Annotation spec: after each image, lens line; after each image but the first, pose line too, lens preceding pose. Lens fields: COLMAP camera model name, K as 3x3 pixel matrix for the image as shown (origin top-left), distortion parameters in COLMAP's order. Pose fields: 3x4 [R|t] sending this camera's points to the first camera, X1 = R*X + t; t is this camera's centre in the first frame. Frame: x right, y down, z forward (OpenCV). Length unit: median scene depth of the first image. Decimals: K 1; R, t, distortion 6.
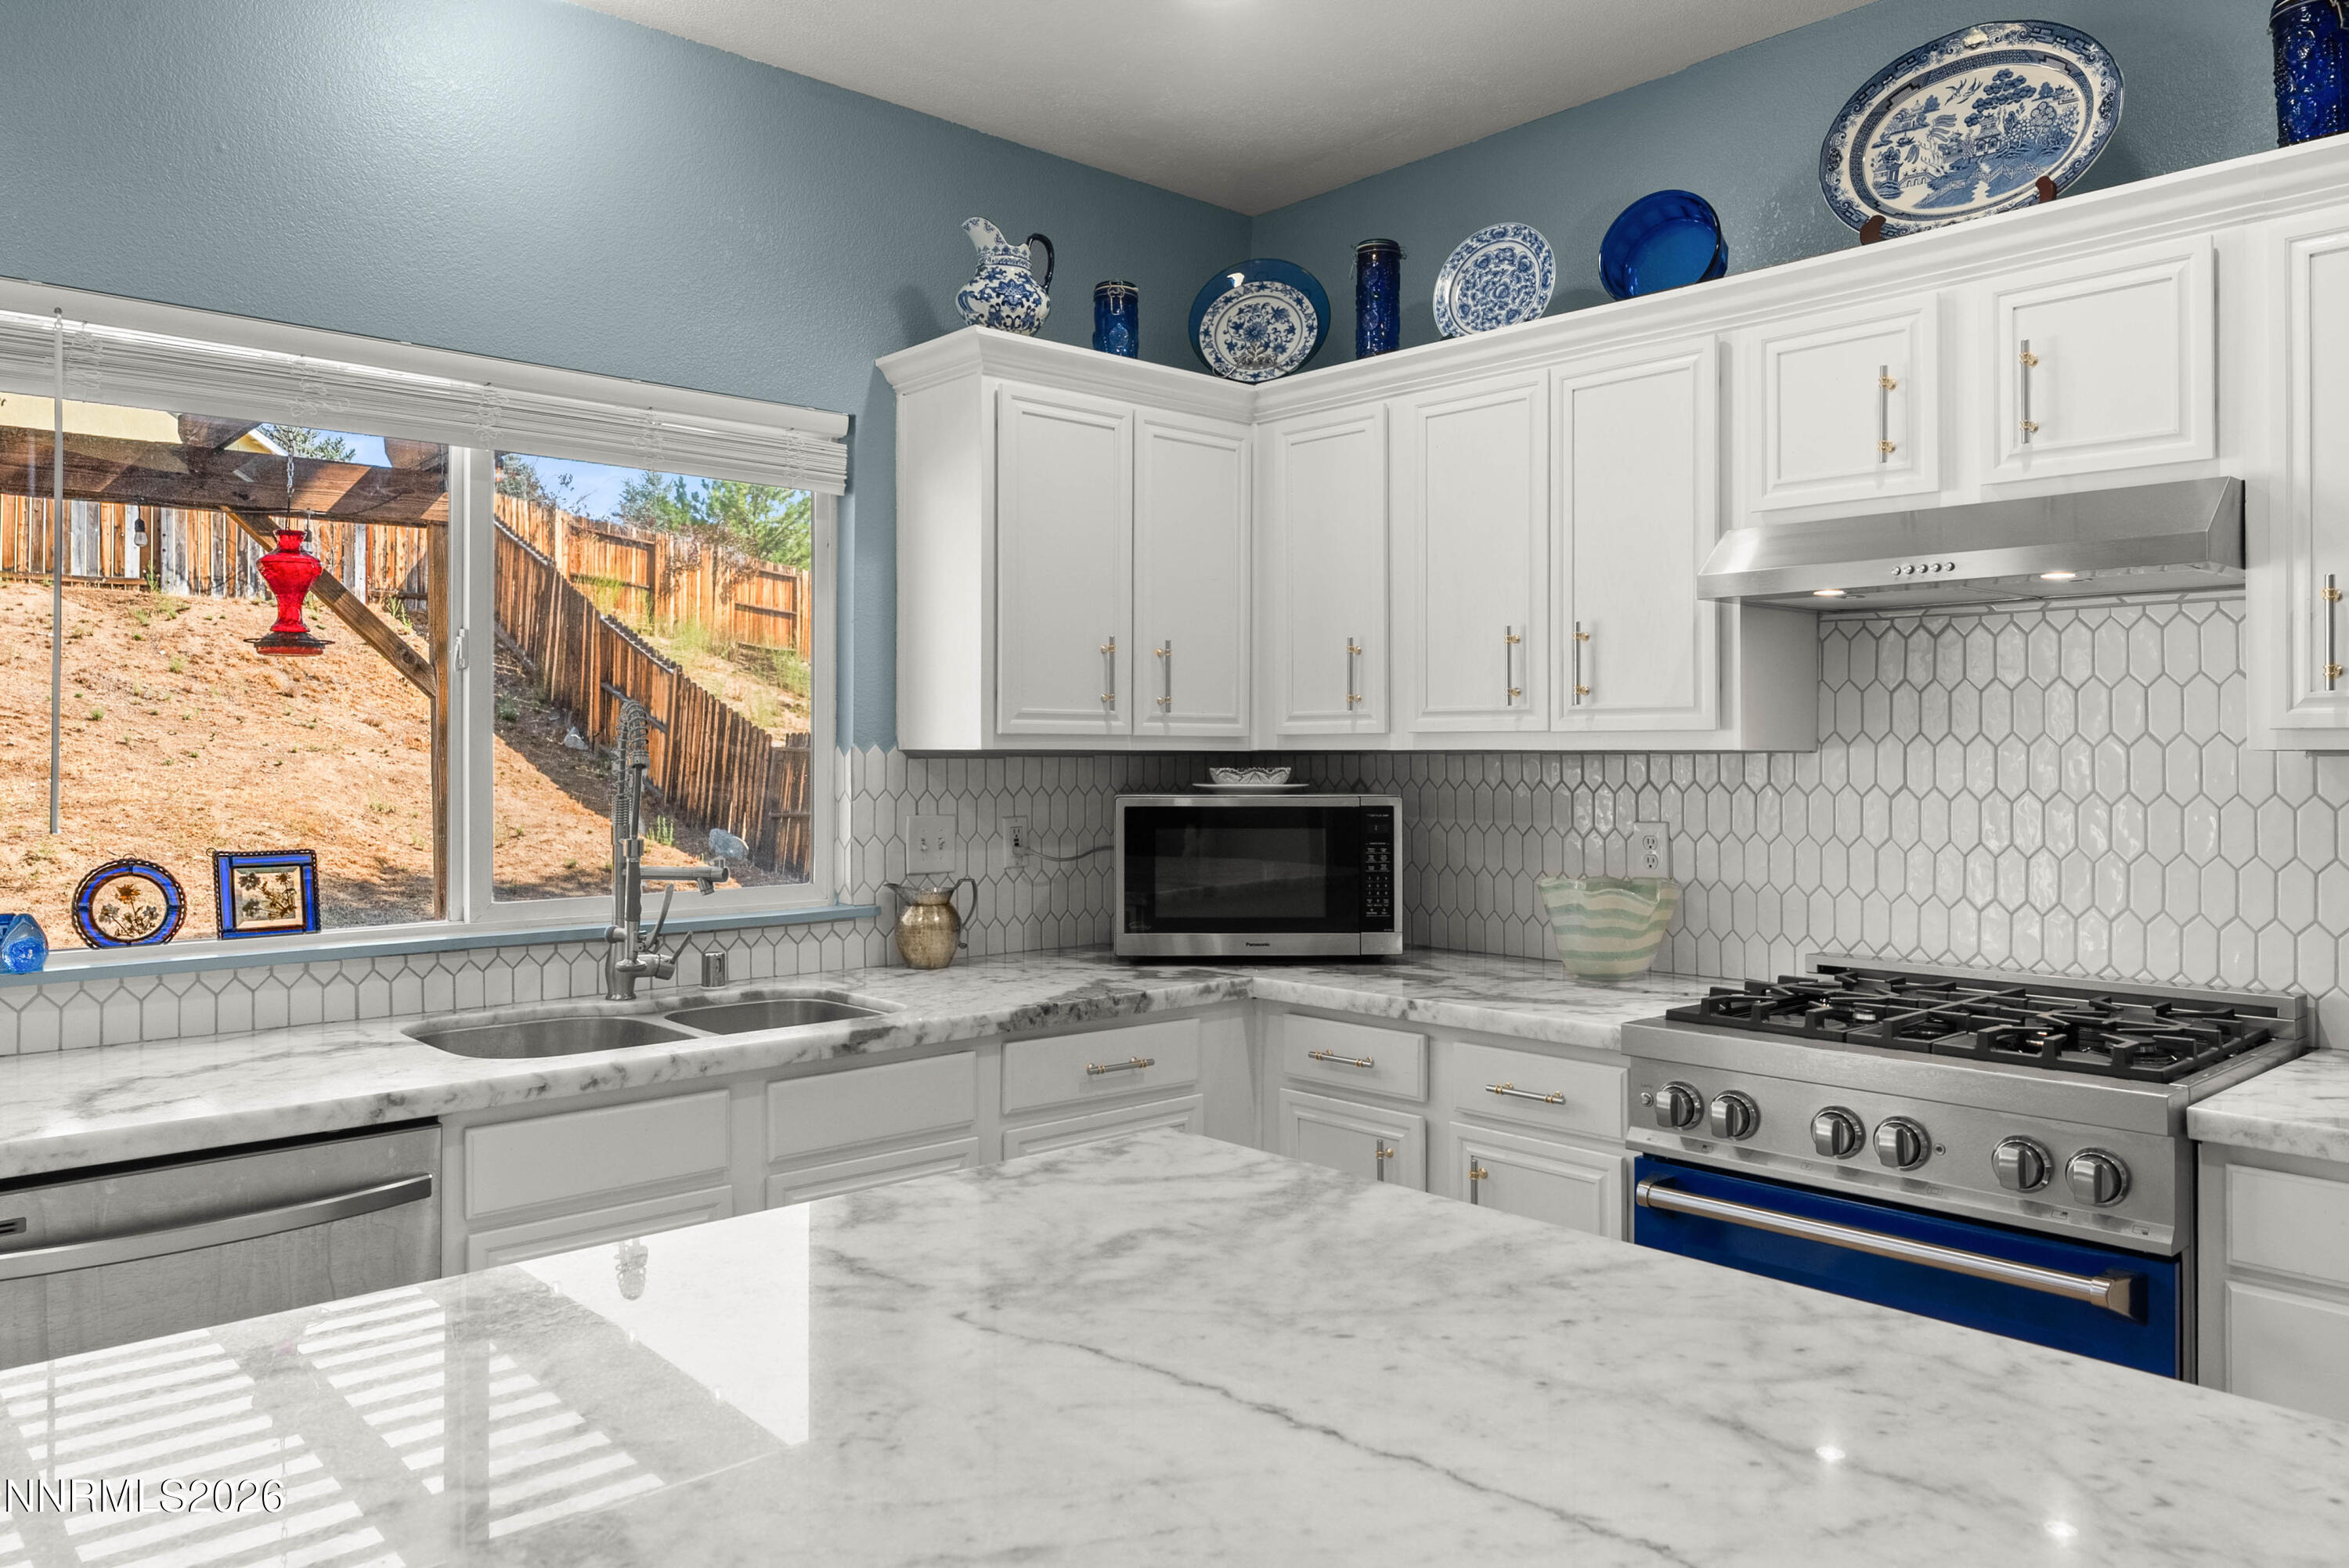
lens RADIAL K [[1651.3, 0, 1163.3], [0, 1651.3, 763.4], [0, 0, 1]] dist [-0.007847, 0.009370]
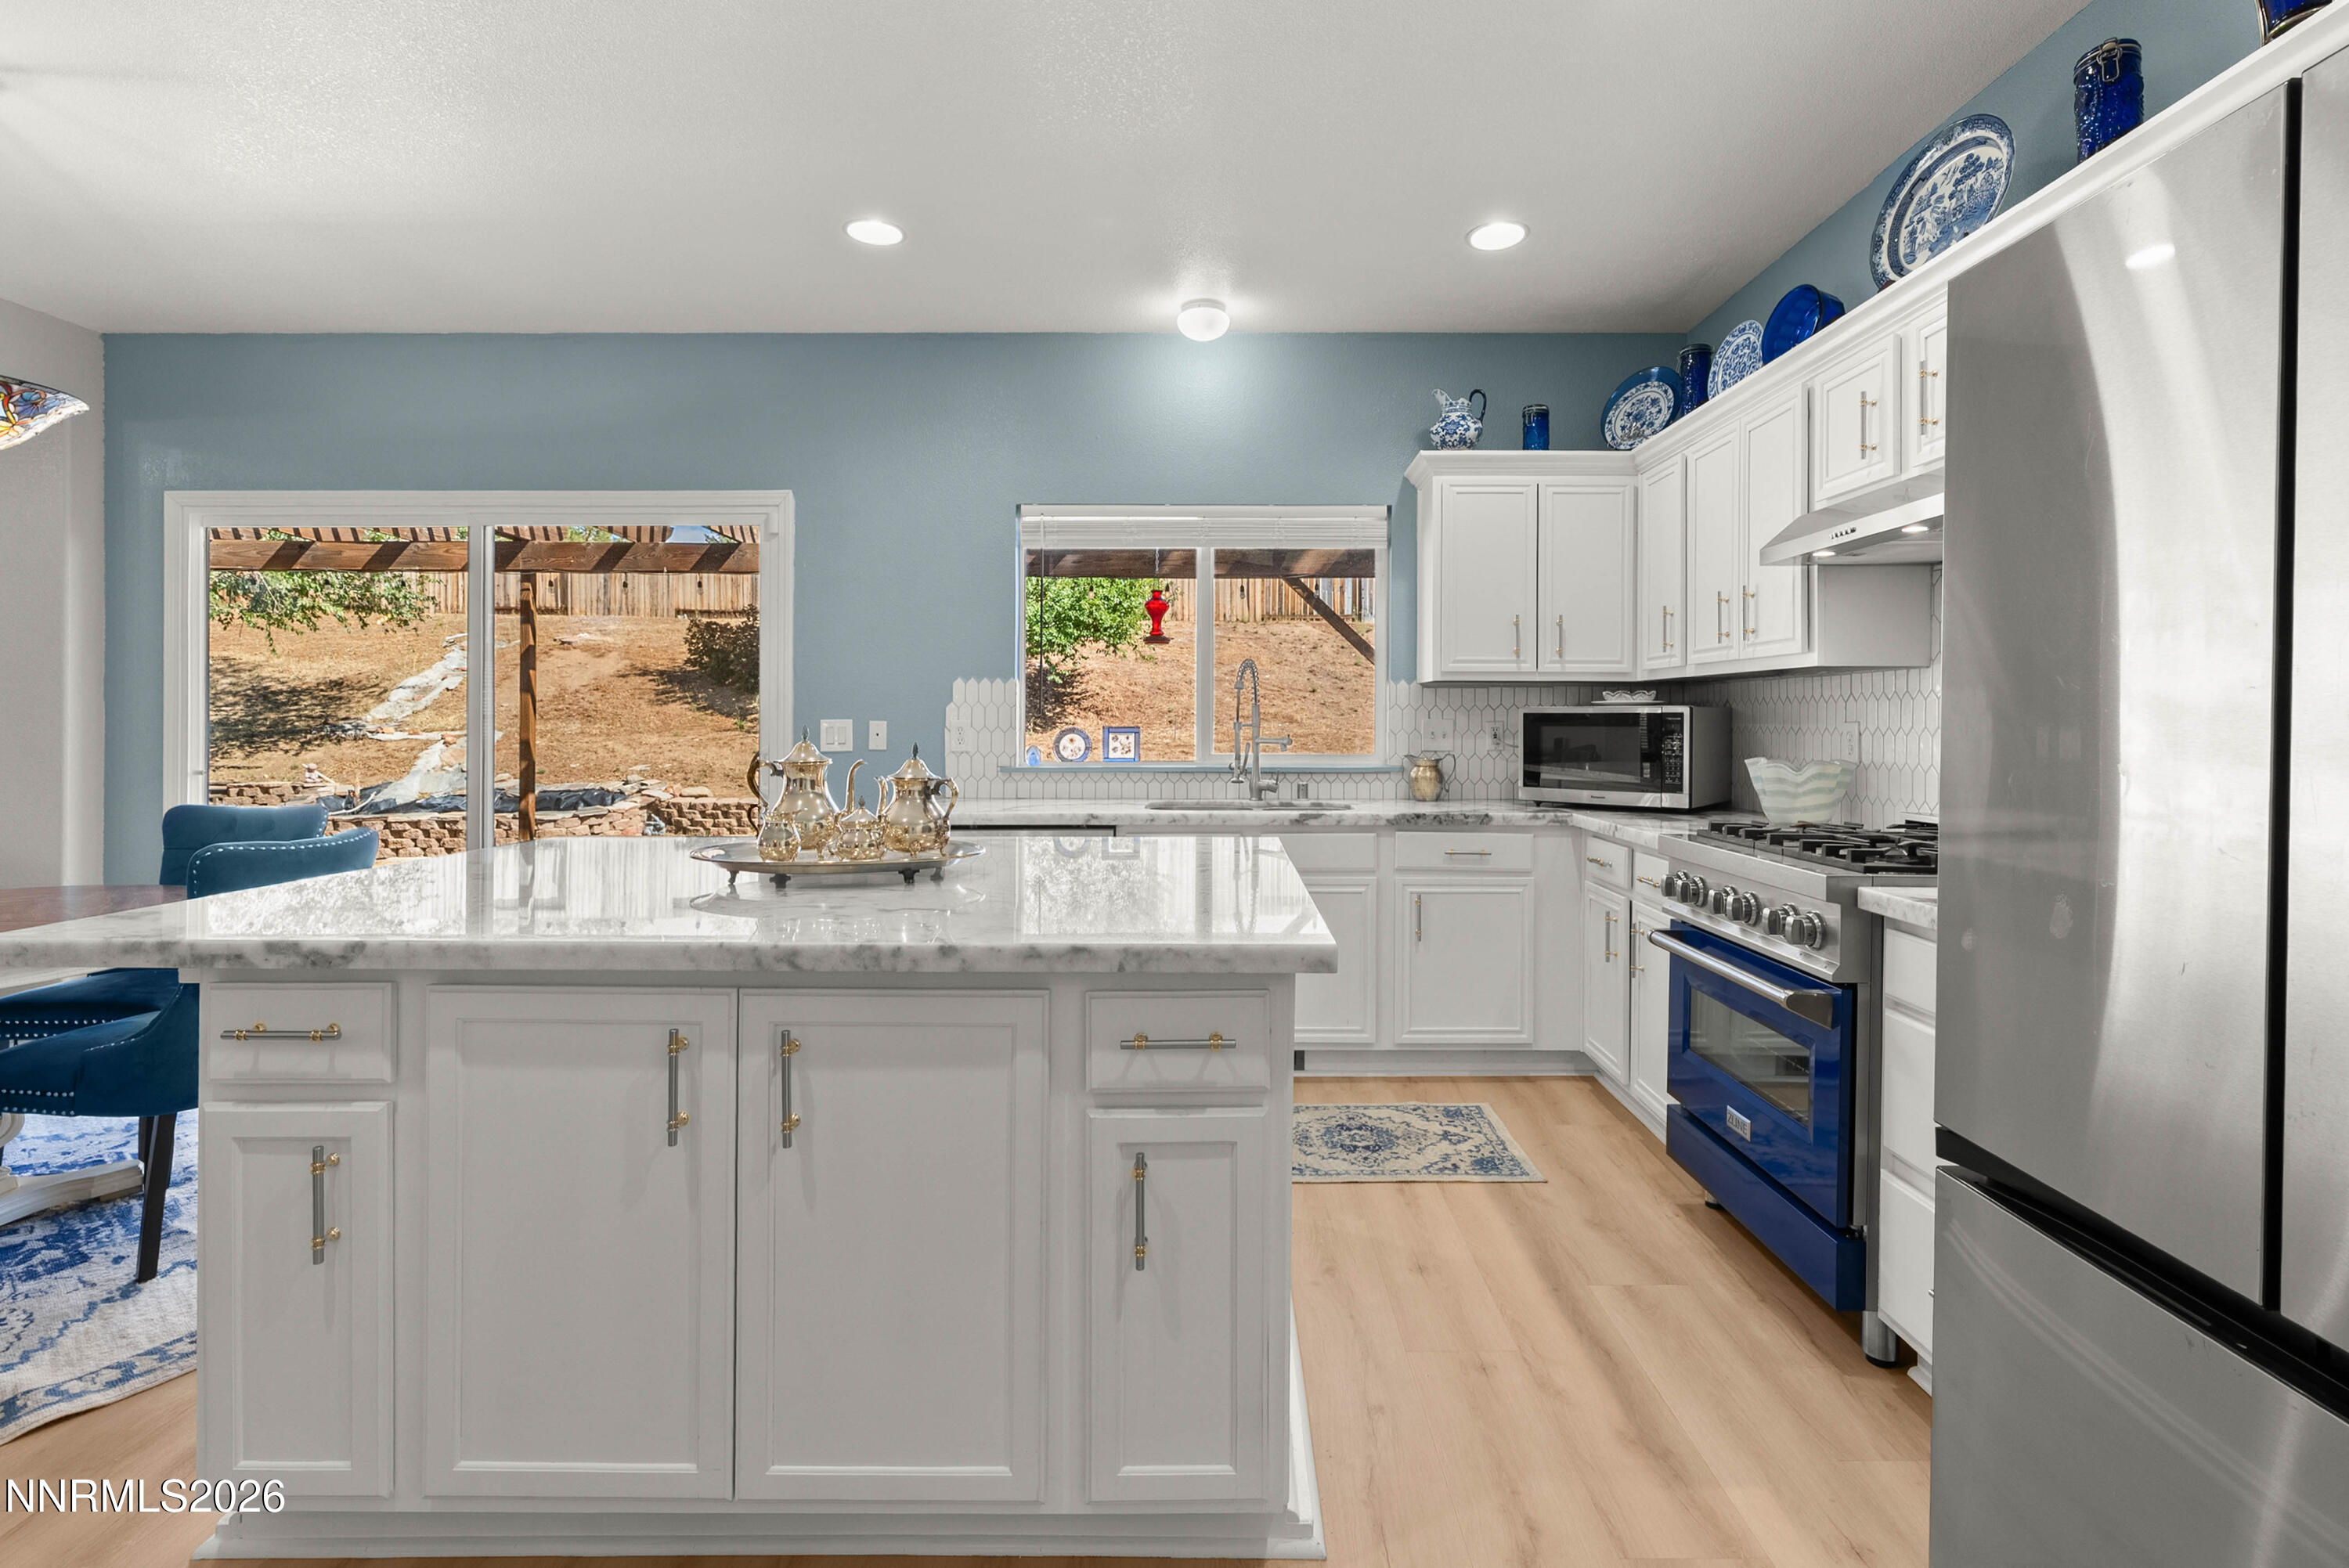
lens RADIAL K [[1095.4, 0, 1165.0], [0, 1095.4, 730.7], [0, 0, 1]] dist [-0.004344, 0.004372]
pose [[0.719801, 0.010460, -0.694102, 0.544711], [-0.005228, 0.999940, 0.009647, 0.038907], [0.694161, -0.003315, 0.719812, -0.086750]]
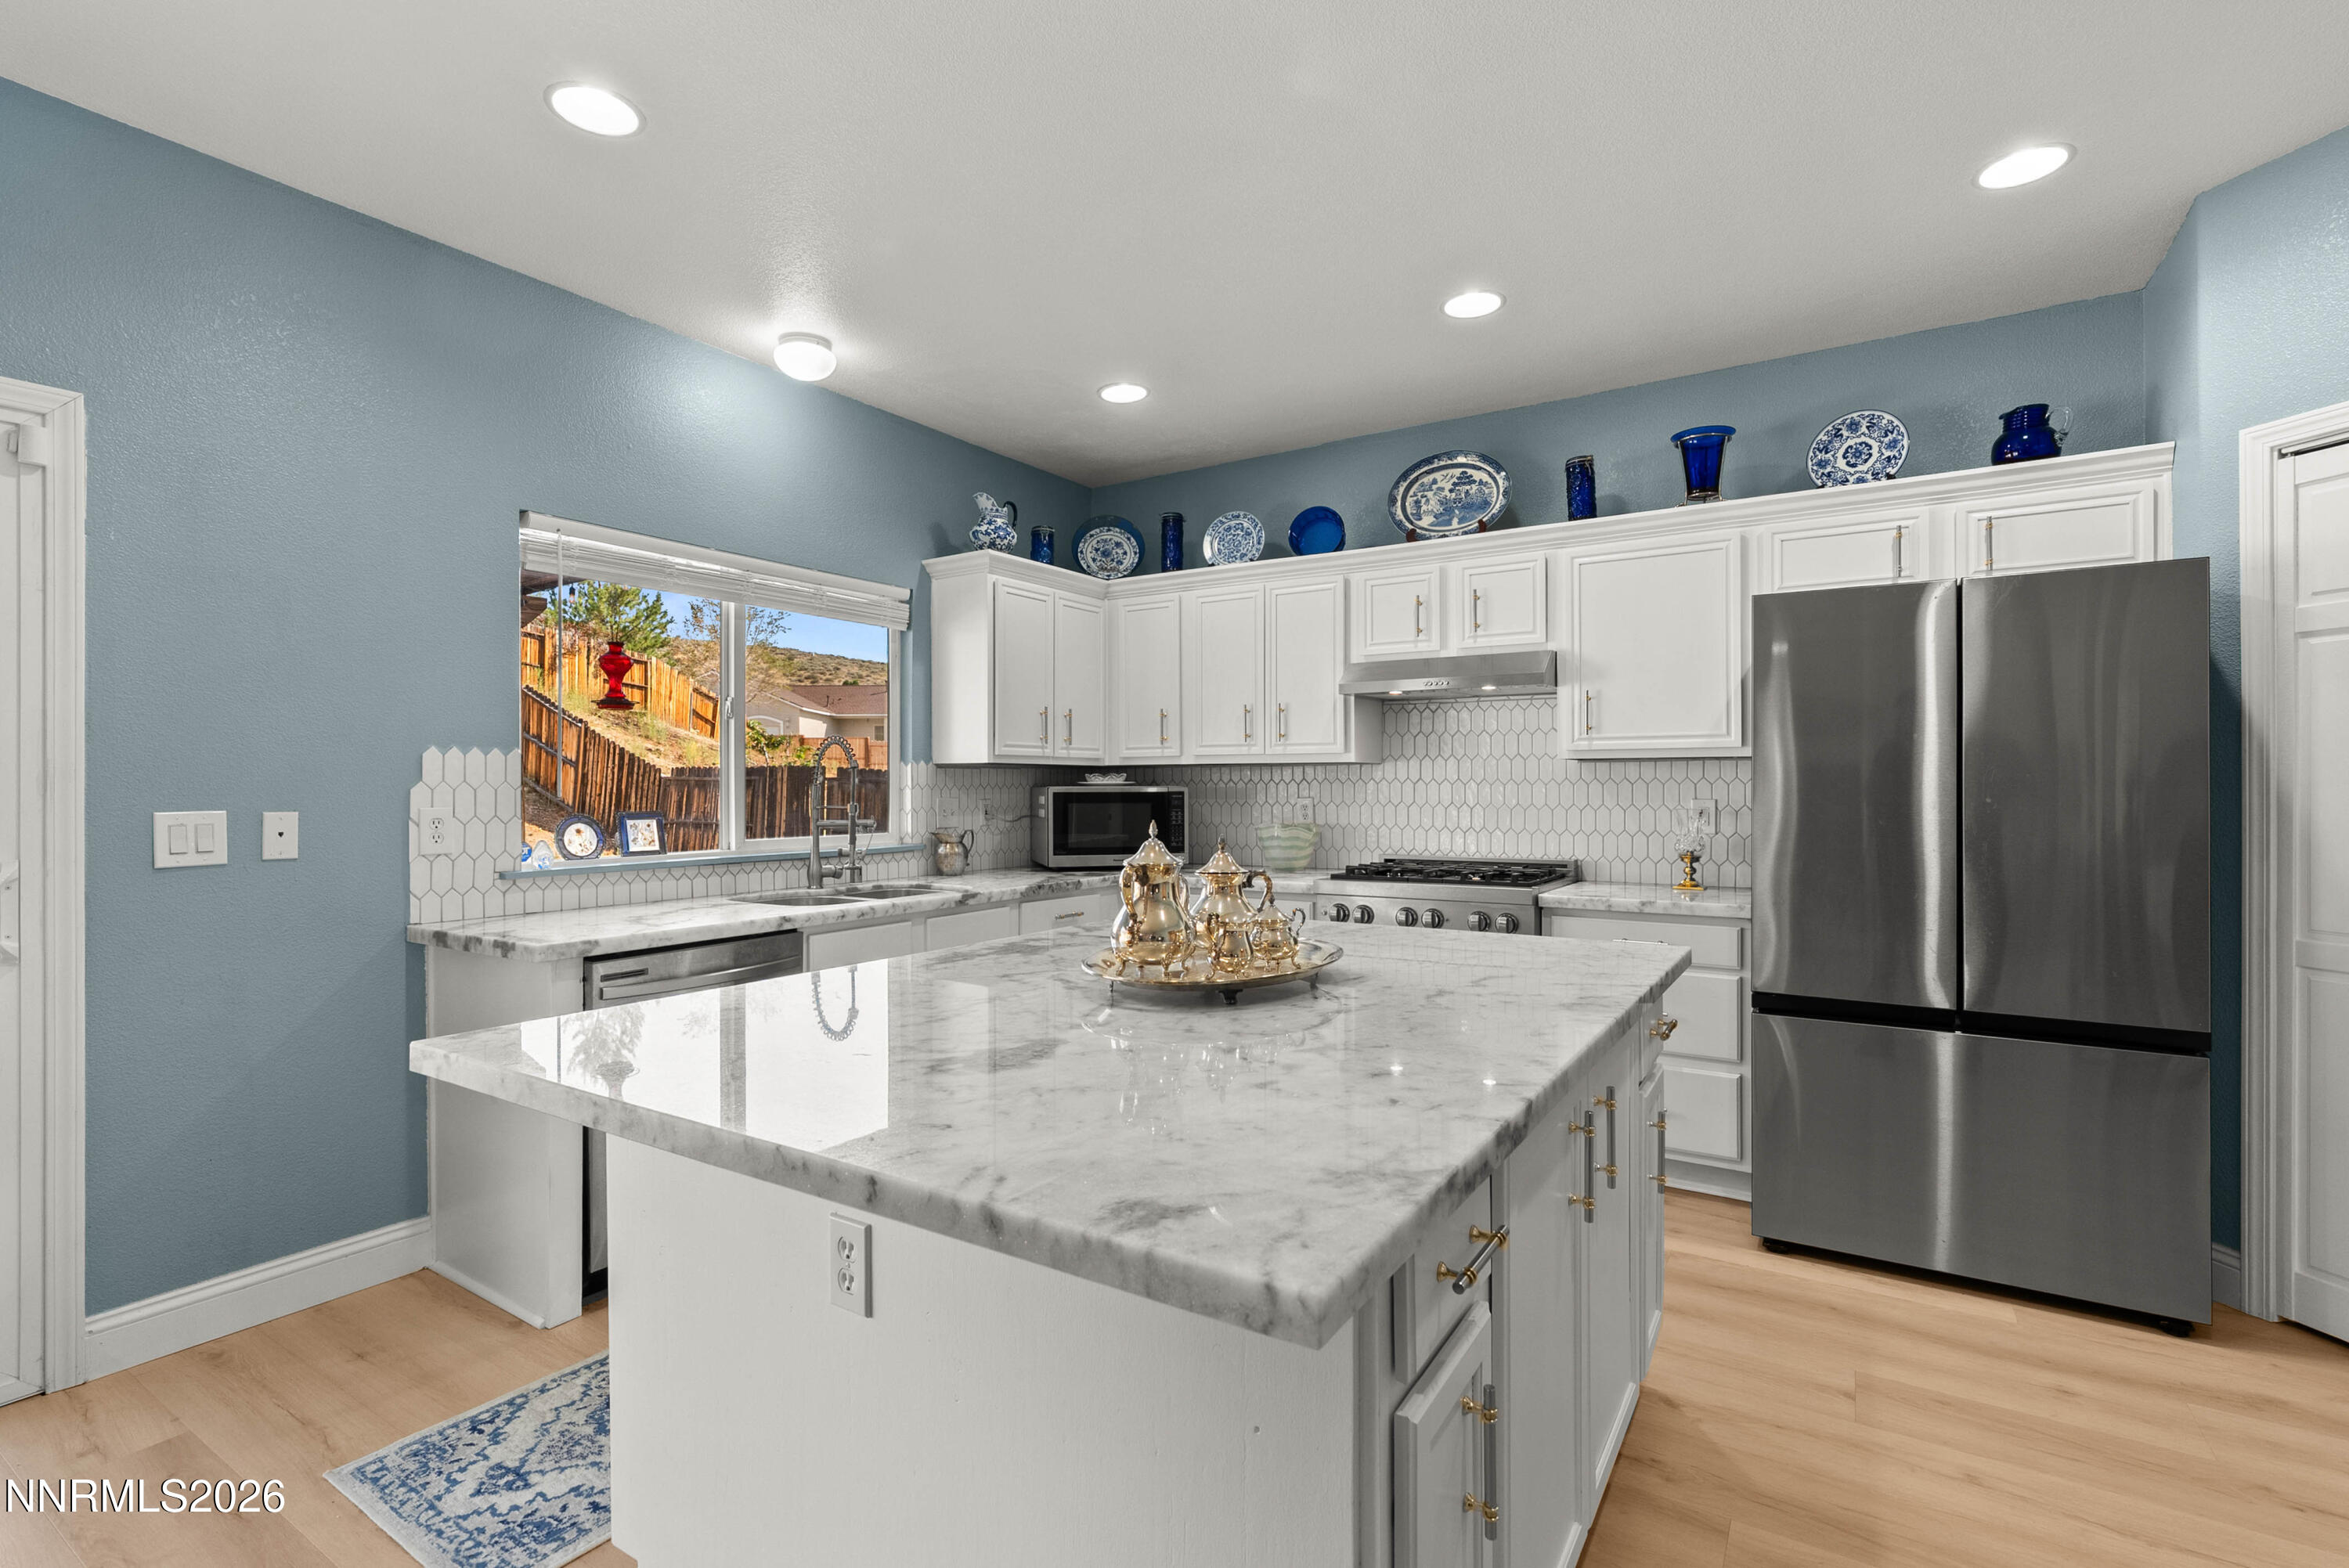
lens RADIAL K [[1095.4, 0, 1151.0], [0, 1095.4, 798.0], [0, 0, 1]] dist [-0.004344, 0.004372]
pose [[0.972108, -0.003607, 0.234506, -0.237637], [0.002441, 0.999983, 0.005263, 0.028898], [-0.234521, -0.004544, 0.972100, -0.336742]]
